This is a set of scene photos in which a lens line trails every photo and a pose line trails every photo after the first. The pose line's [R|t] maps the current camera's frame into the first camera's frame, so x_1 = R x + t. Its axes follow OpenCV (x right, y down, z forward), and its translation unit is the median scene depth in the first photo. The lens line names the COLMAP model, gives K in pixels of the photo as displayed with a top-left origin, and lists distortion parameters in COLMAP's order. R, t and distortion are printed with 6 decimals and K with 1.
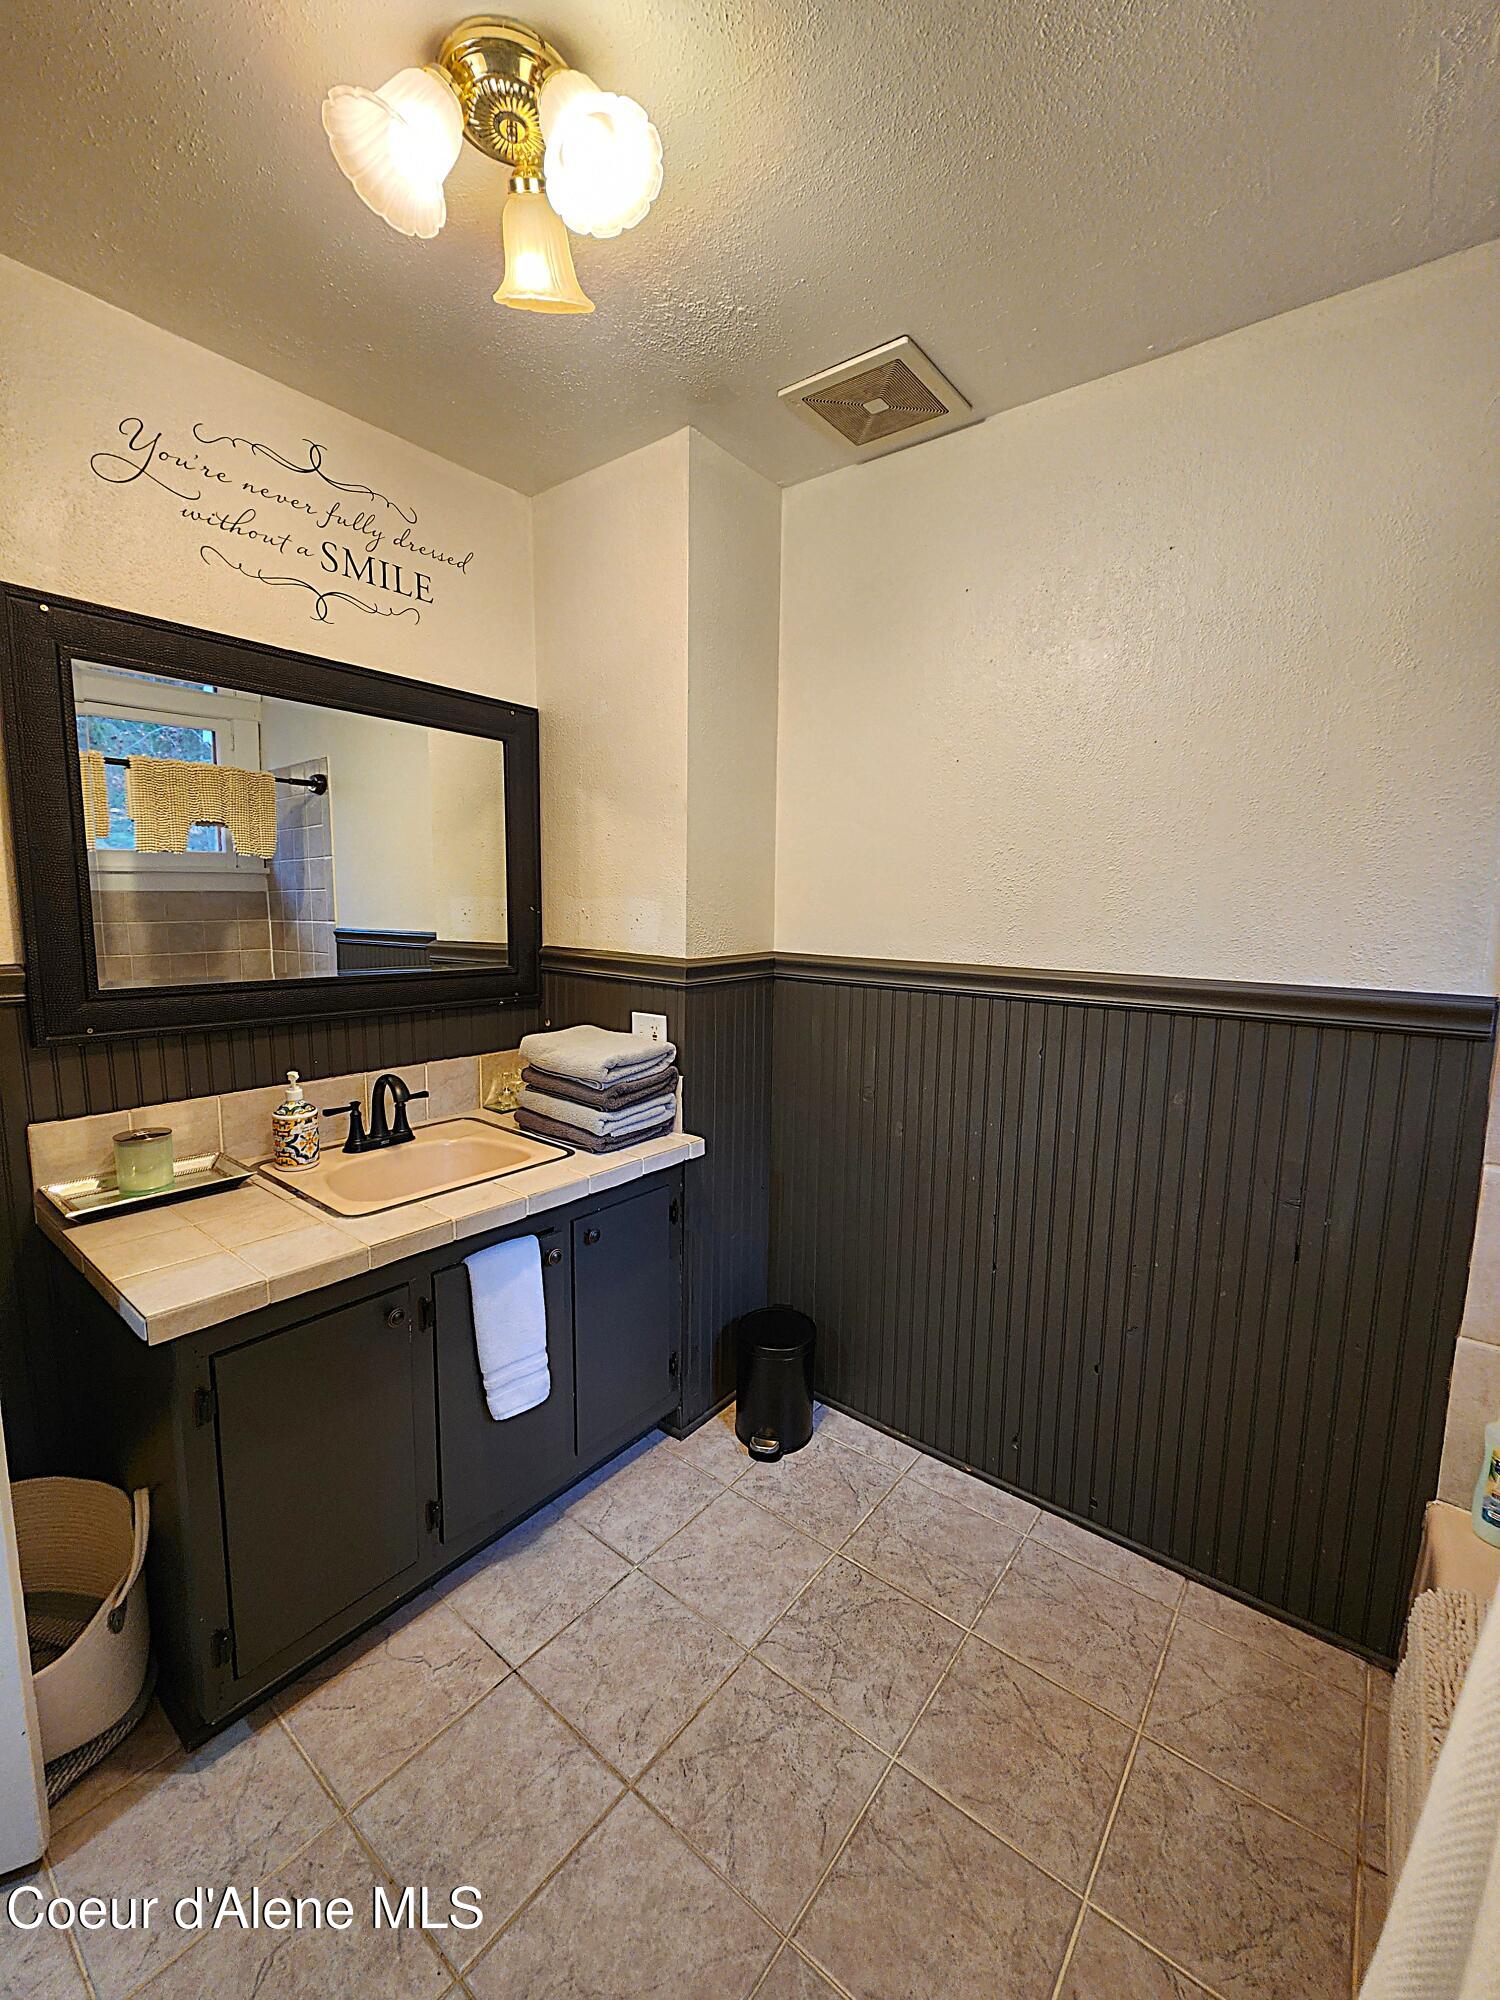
lens RADIAL K [[814.8, 0, 751.0], [0, 814.8, 1005.7], [0, 0, 1]] dist [-0.000108, -0.000944]
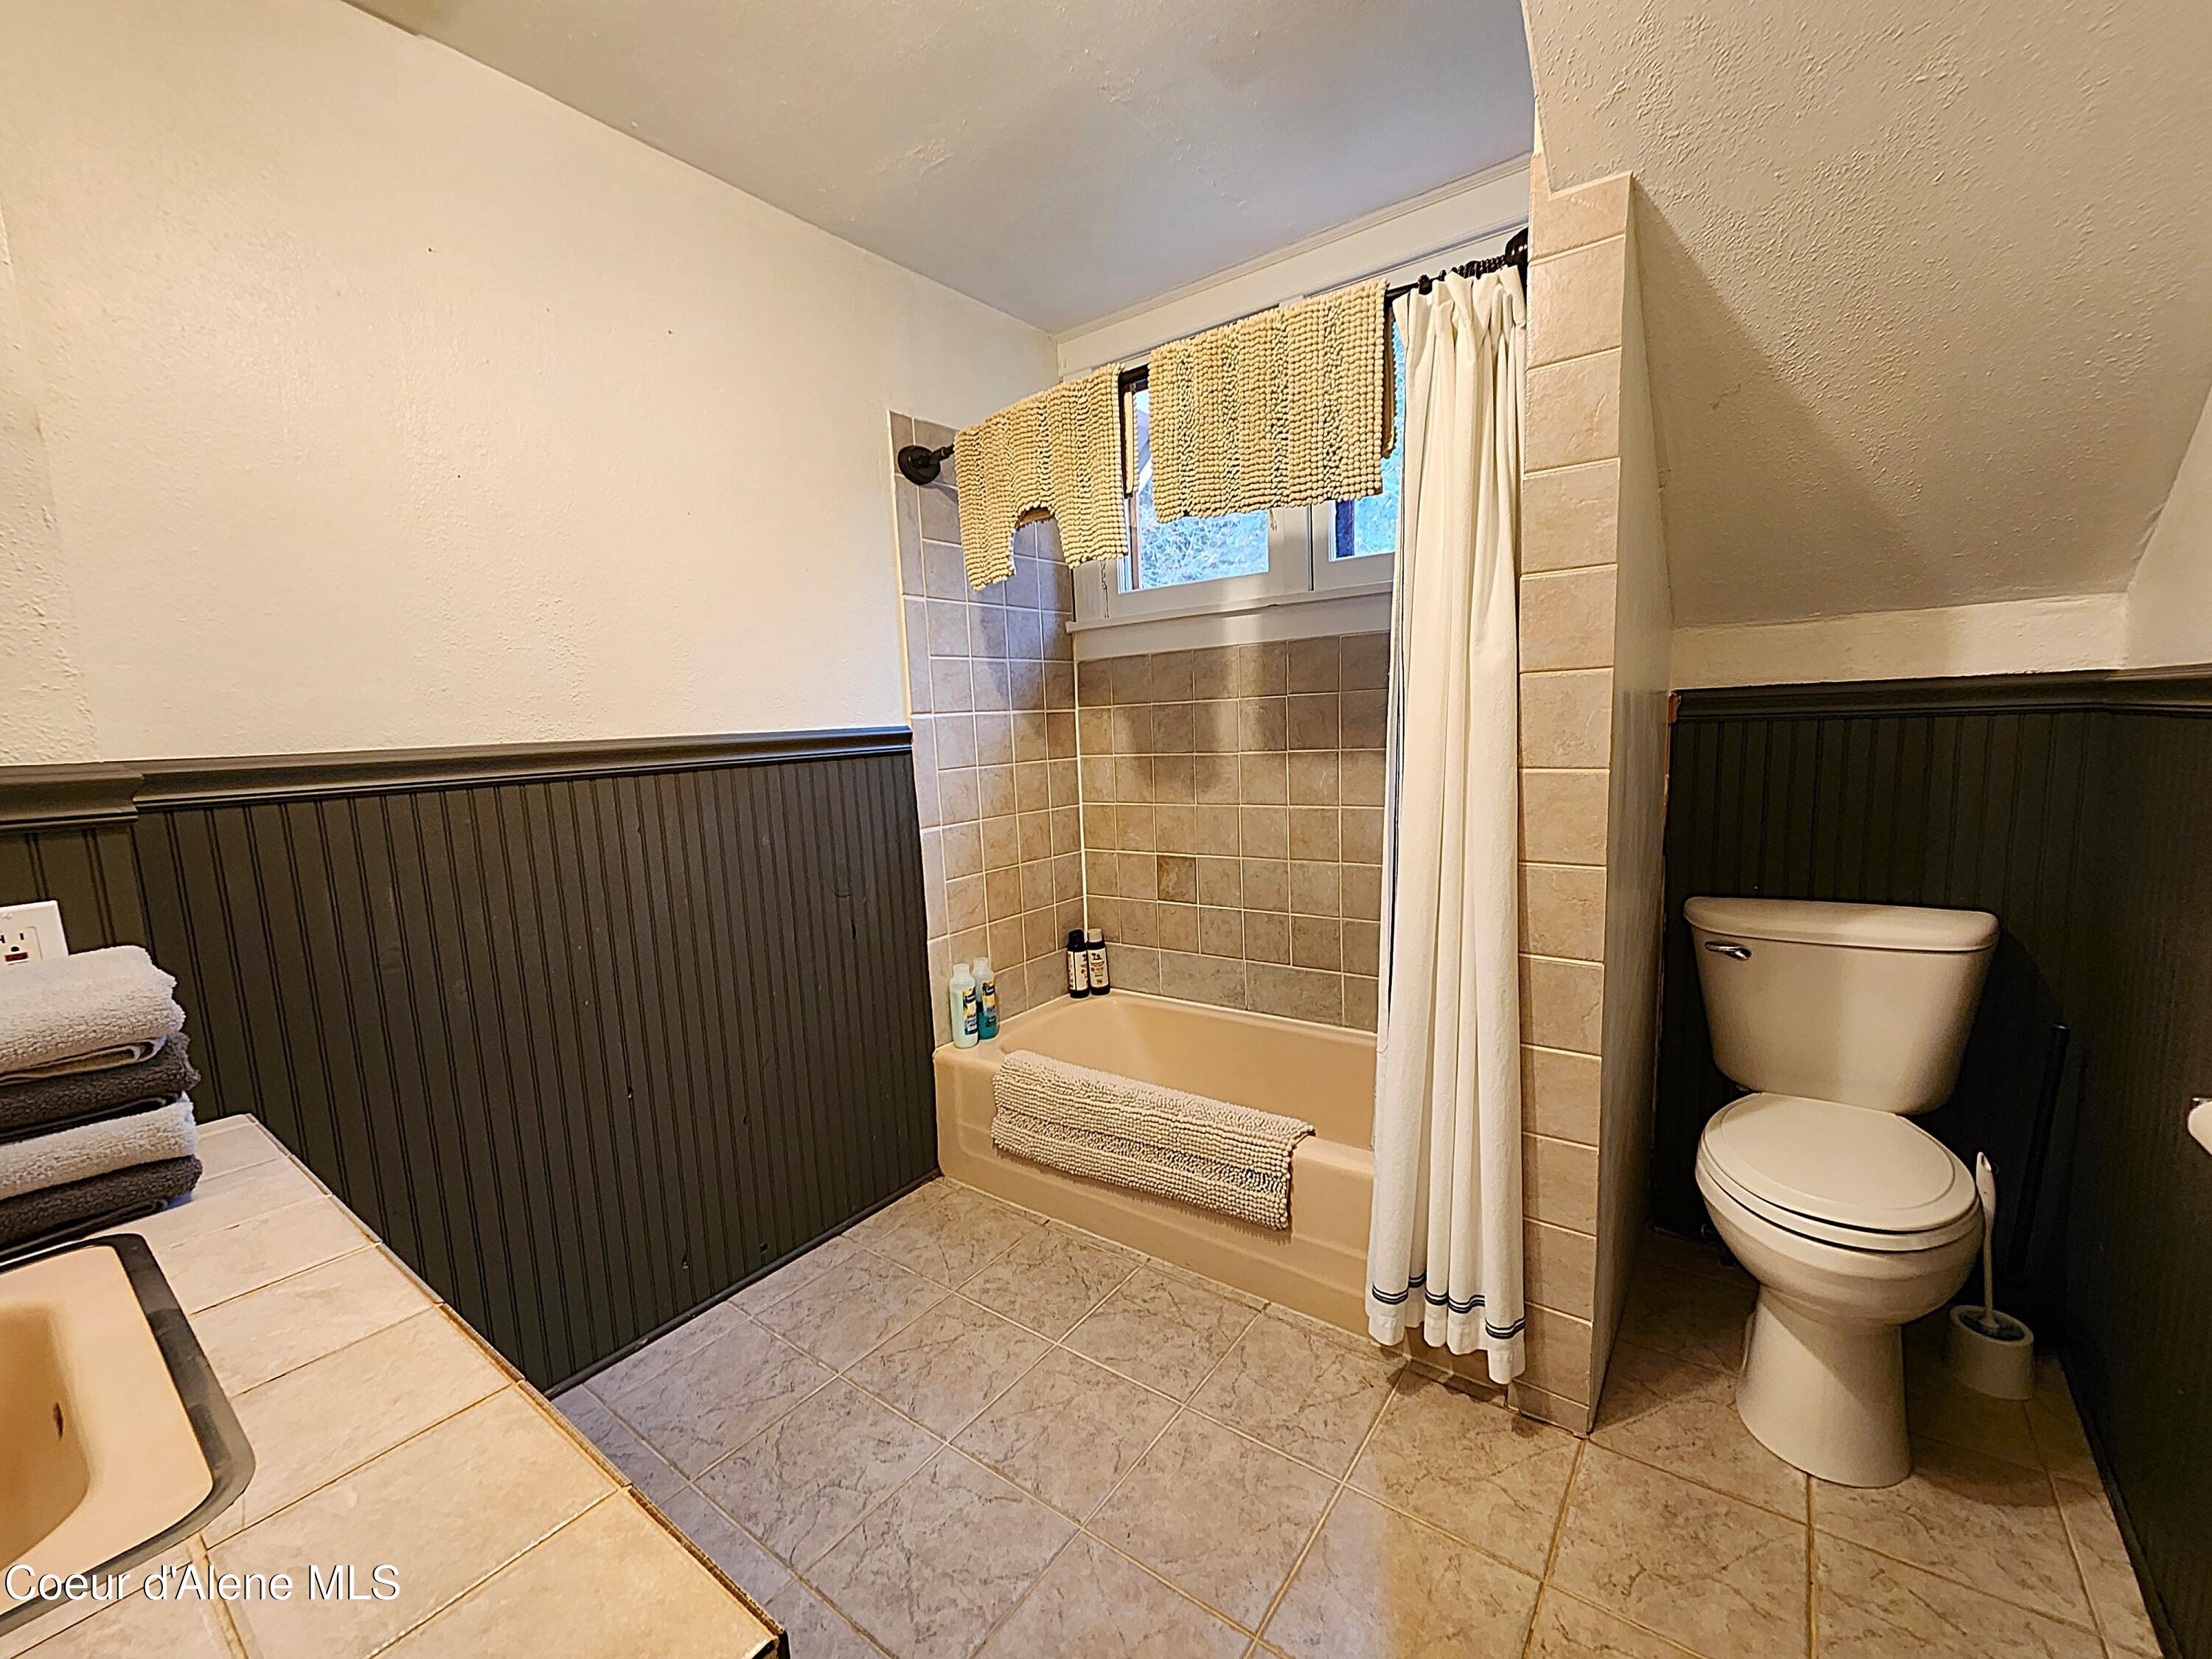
lens RADIAL K [[901.1, 0, 1107.6], [0, 901.1, 832.2], [0, 0, 1]] dist [-0.000108, -0.000944]
pose [[-0.033265, -0.138741, 0.989770, -0.851077], [0.175071, 0.974197, 0.142442, 0.009775], [-0.983994, 0.178019, -0.008117, 0.626638]]
